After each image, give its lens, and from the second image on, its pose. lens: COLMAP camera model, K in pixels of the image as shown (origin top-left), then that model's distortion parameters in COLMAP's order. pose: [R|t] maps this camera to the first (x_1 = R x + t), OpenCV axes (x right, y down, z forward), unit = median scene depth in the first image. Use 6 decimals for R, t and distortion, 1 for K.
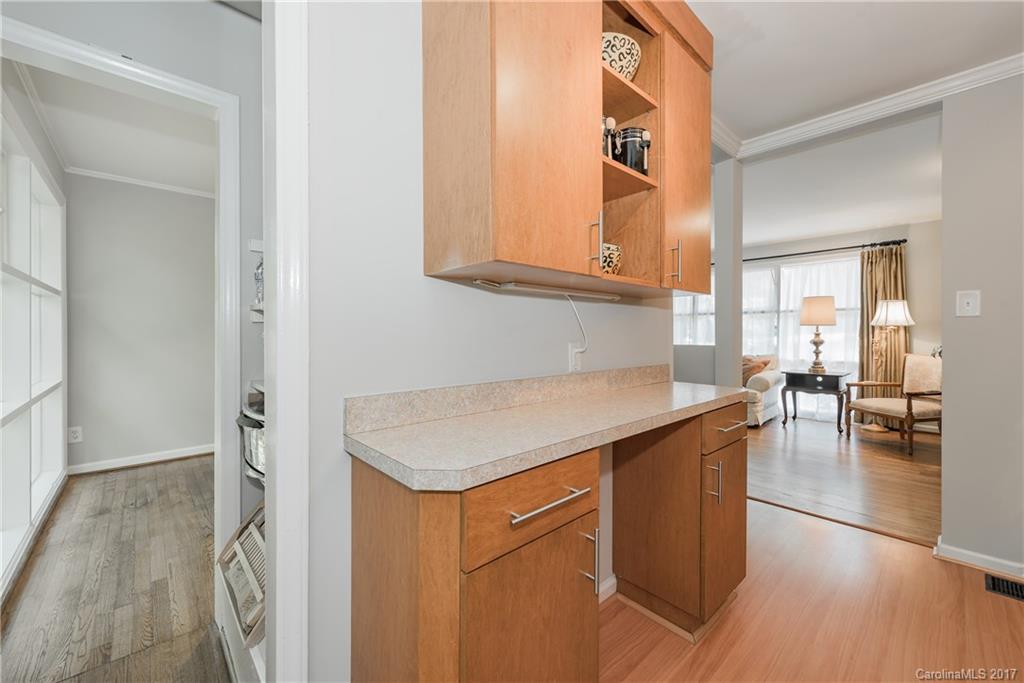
lens RADIAL K [[406.2, 0, 509.4], [0, 406.2, 334.4], [0, 0, 1]] dist [0.006267, -0.000126]
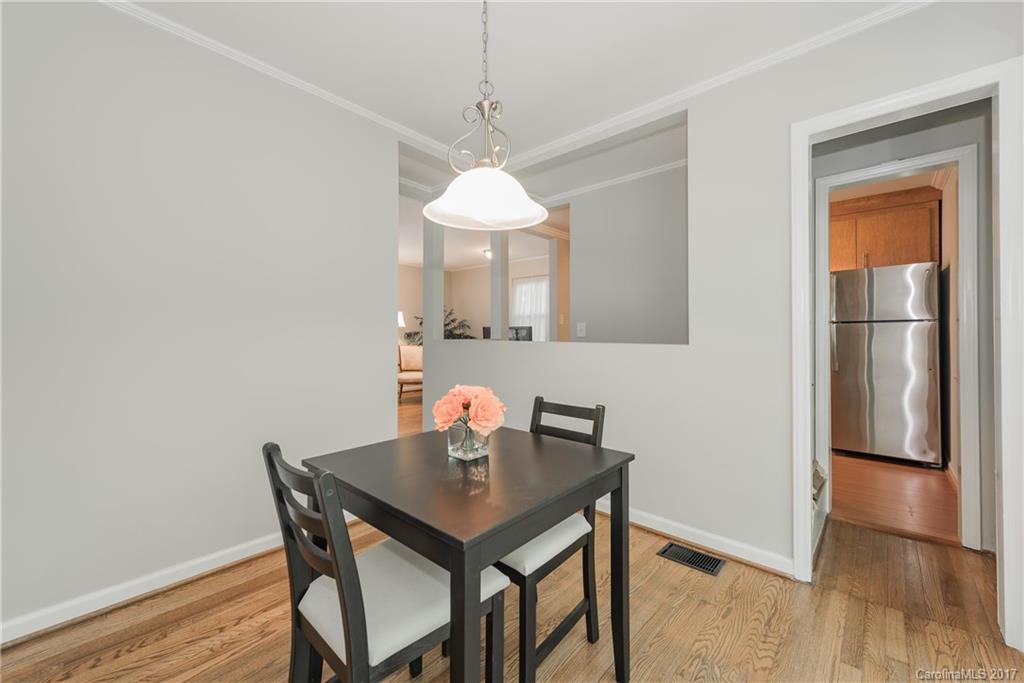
lens RADIAL K [[406.2, 0, 509.4], [0, 406.2, 334.4], [0, 0, 1]] dist [0.006267, -0.000126]
pose [[-0.096203, 0.000102, 0.995362, -1.789743], [0.002852, 0.999996, 0.000173, 0.014745], [-0.995358, 0.002855, -0.096203, 1.965736]]
